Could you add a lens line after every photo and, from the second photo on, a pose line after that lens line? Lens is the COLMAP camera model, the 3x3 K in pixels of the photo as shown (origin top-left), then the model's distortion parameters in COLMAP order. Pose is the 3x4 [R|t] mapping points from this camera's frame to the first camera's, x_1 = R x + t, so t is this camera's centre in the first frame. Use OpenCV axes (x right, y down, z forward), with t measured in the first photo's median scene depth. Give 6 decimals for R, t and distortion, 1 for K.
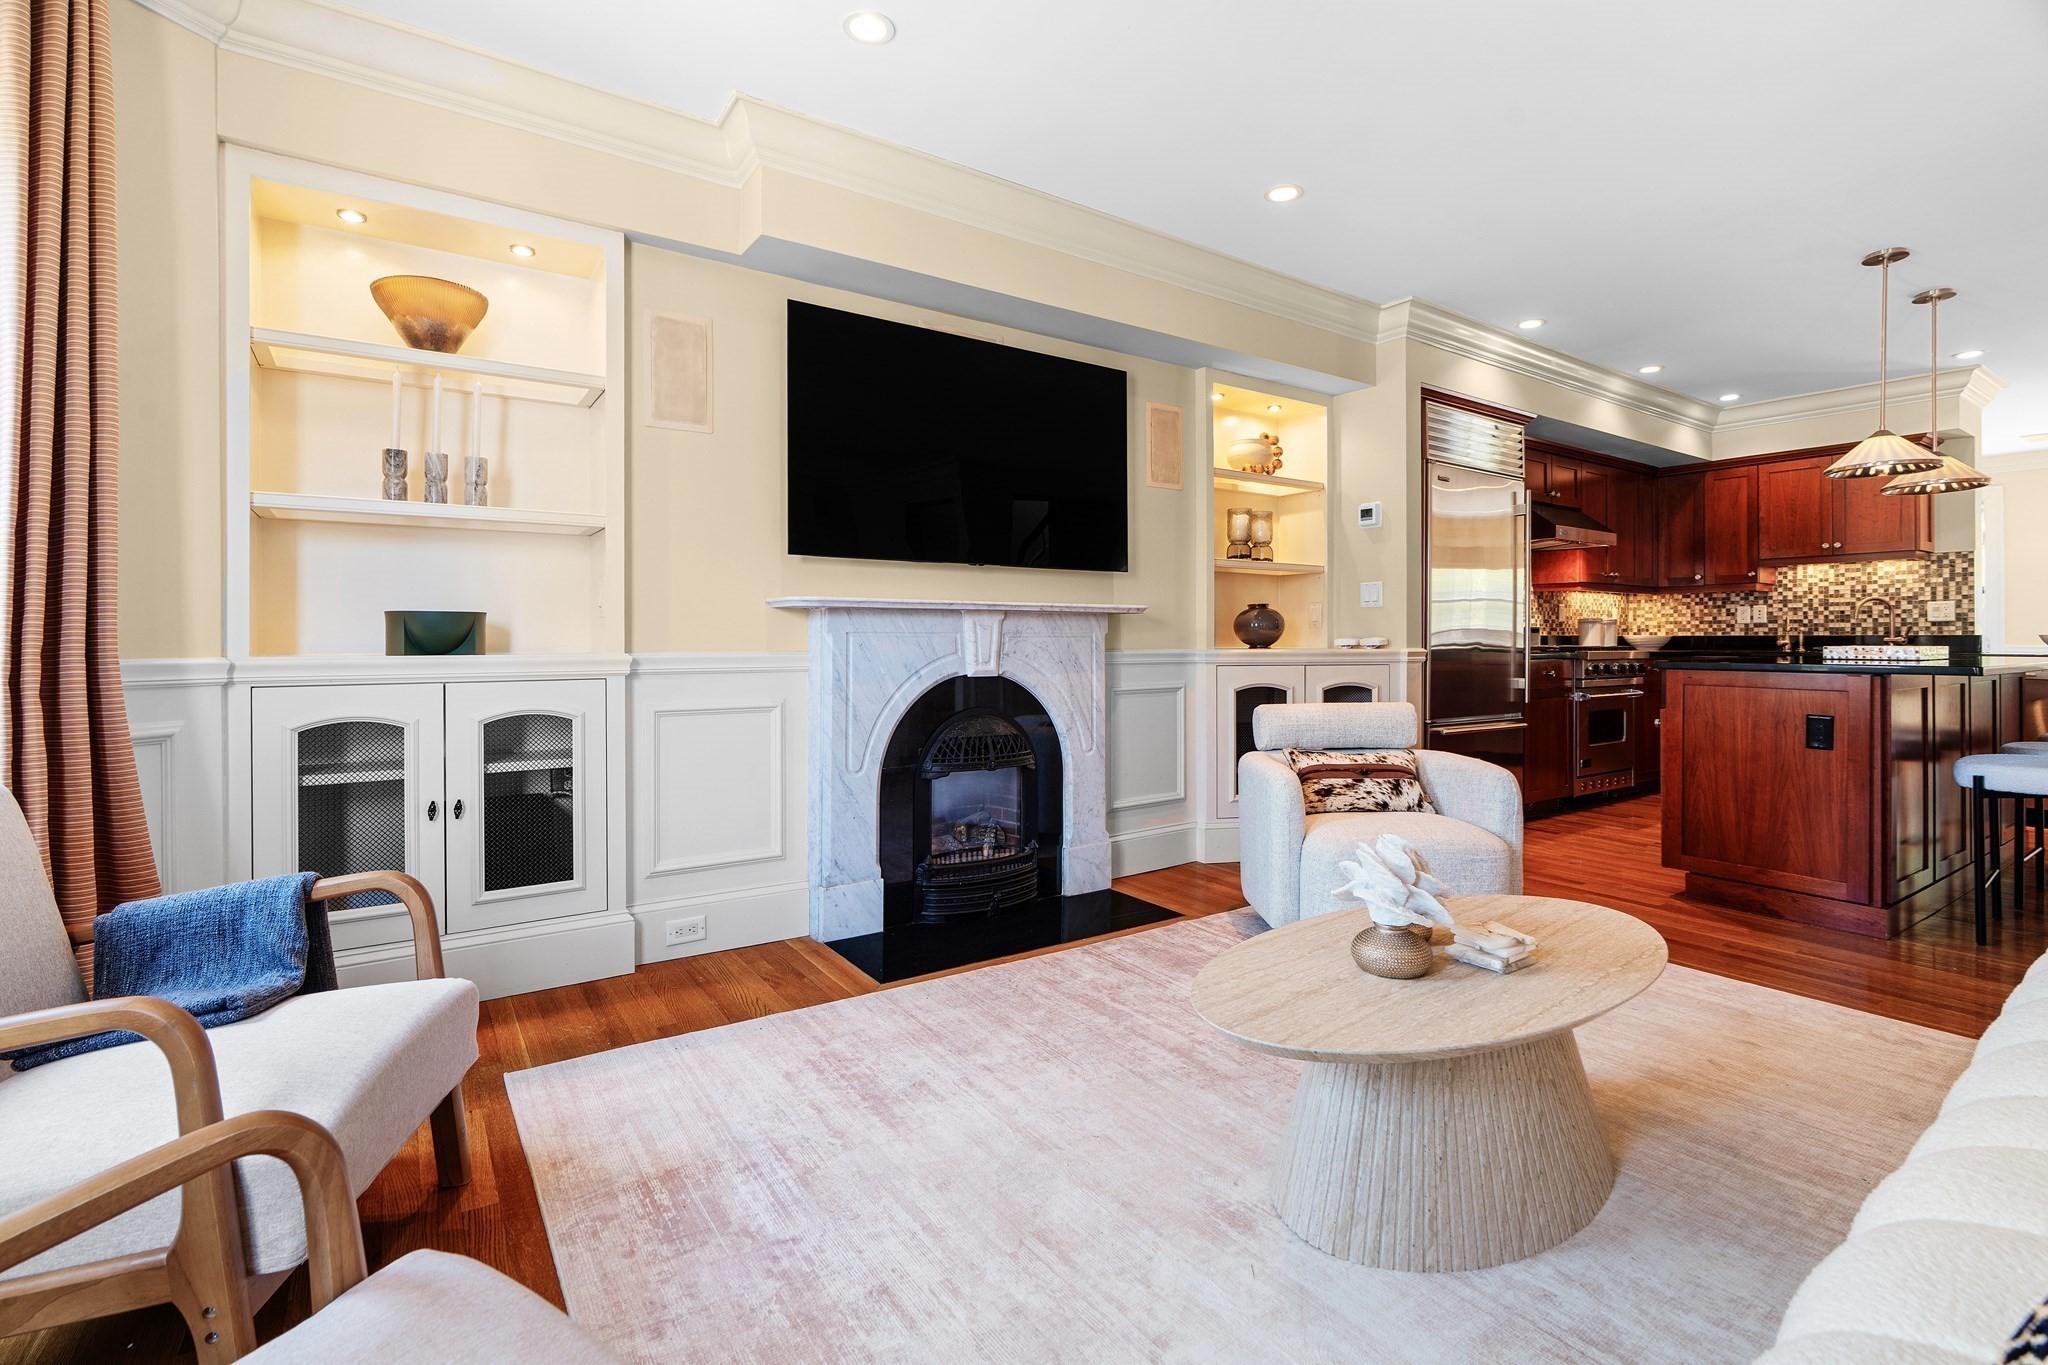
lens RADIAL K [[936.9, 0, 1022.7], [0, 936.9, 639.9], [0, 0, 1]] dist [-0.002215, 0.001152]
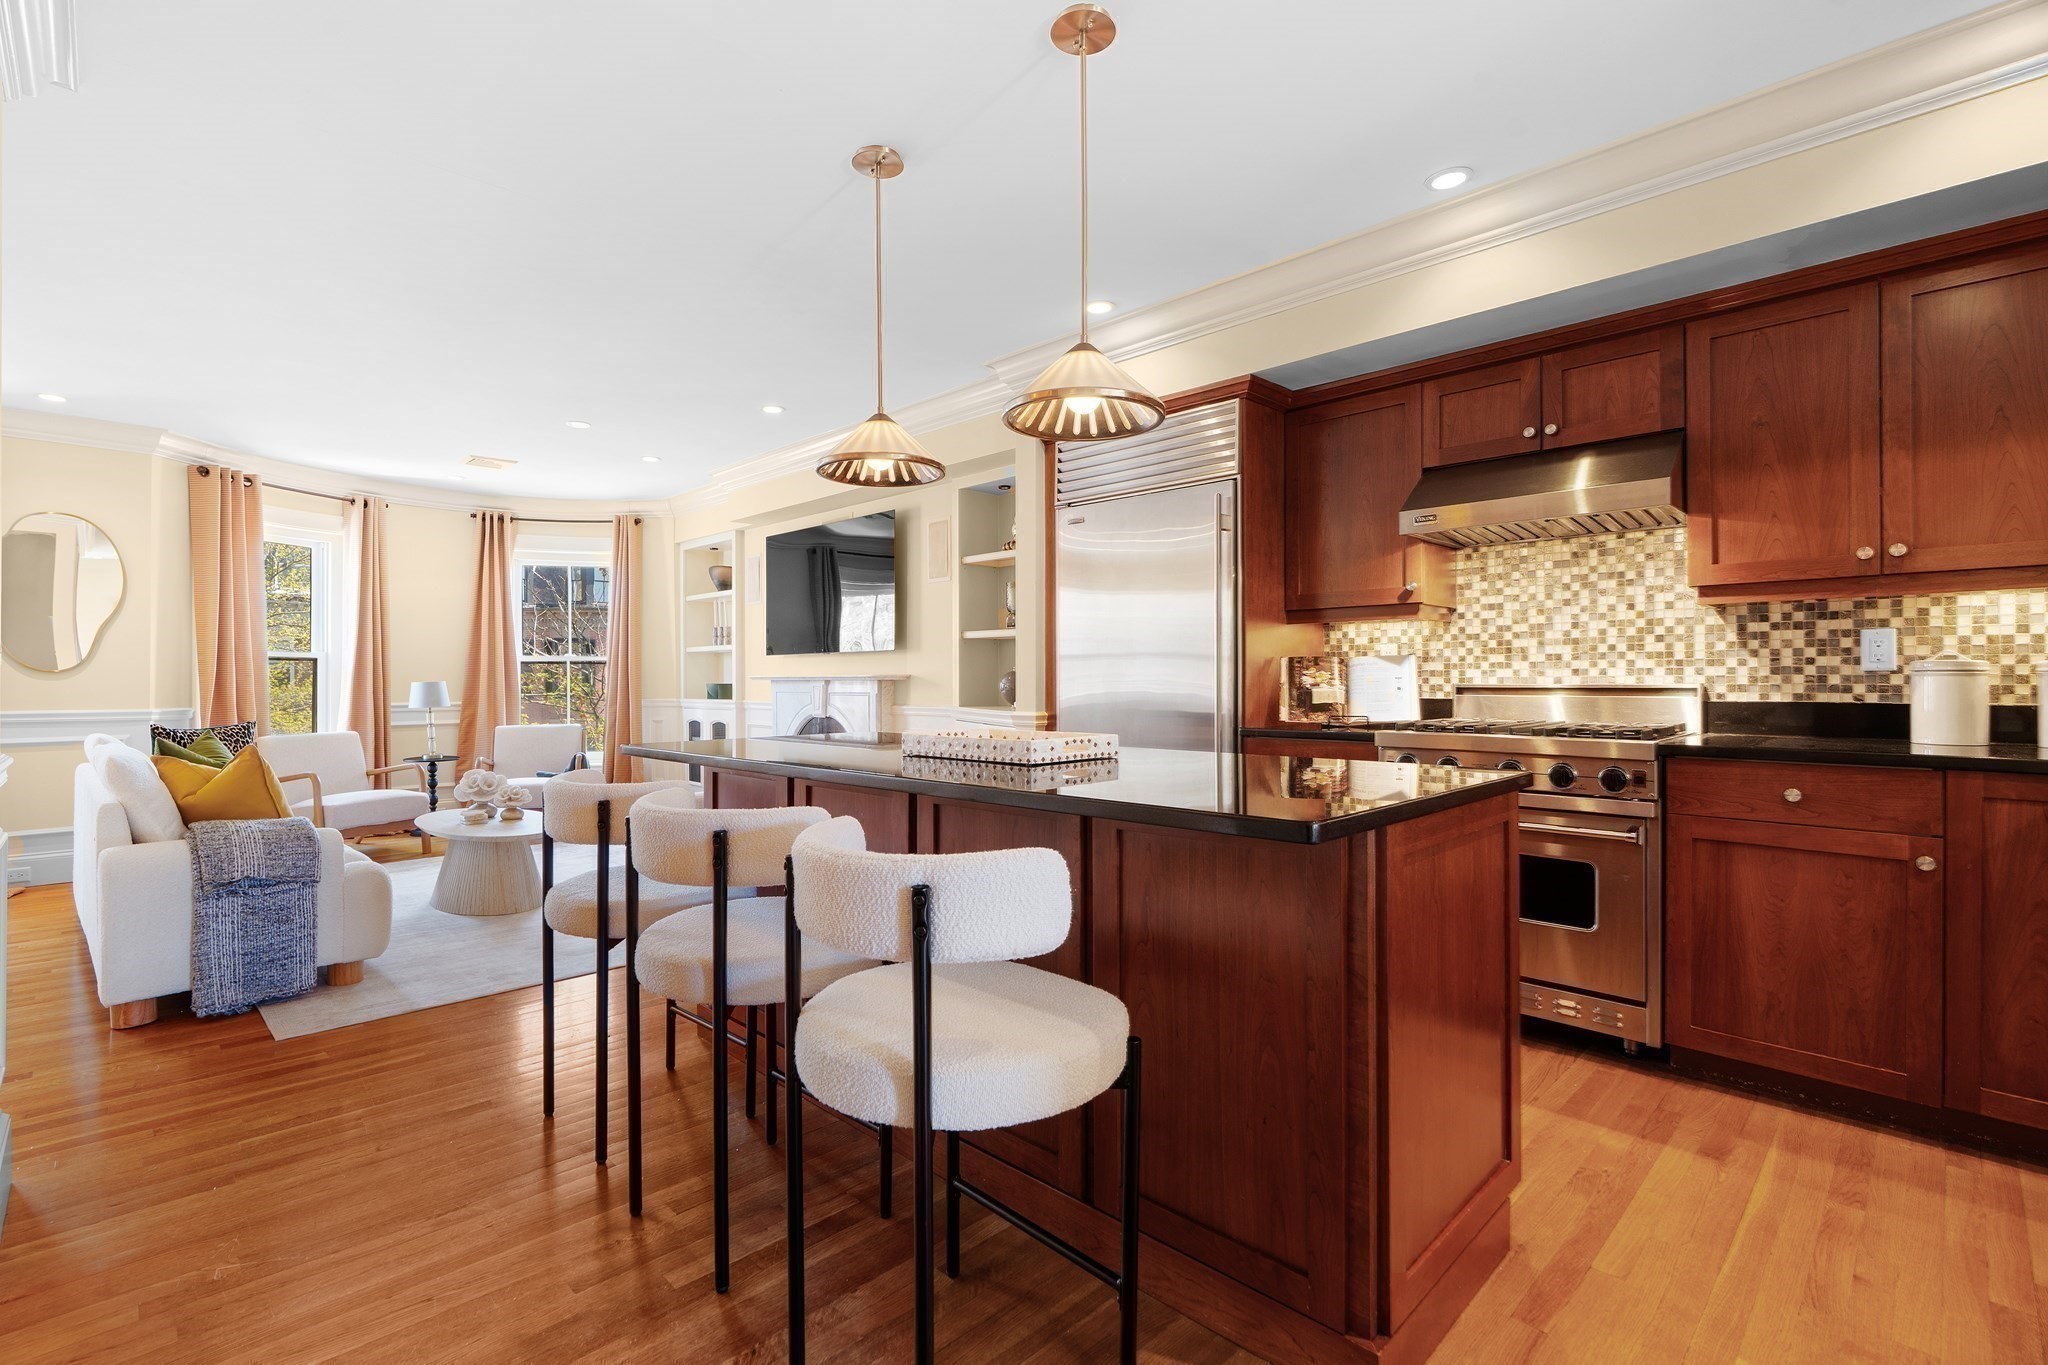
lens RADIAL K [[939.2, 0, 1017.5], [0, 939.2, 676.7], [0, 0, 1]] dist [-0.006645, 0.005067]
pose [[0.174886, -0.003926, -0.984581, 1.720882], [0.001861, 0.999992, -0.003657, -0.029358], [0.984587, -0.001193, 0.174892, 1.037676]]
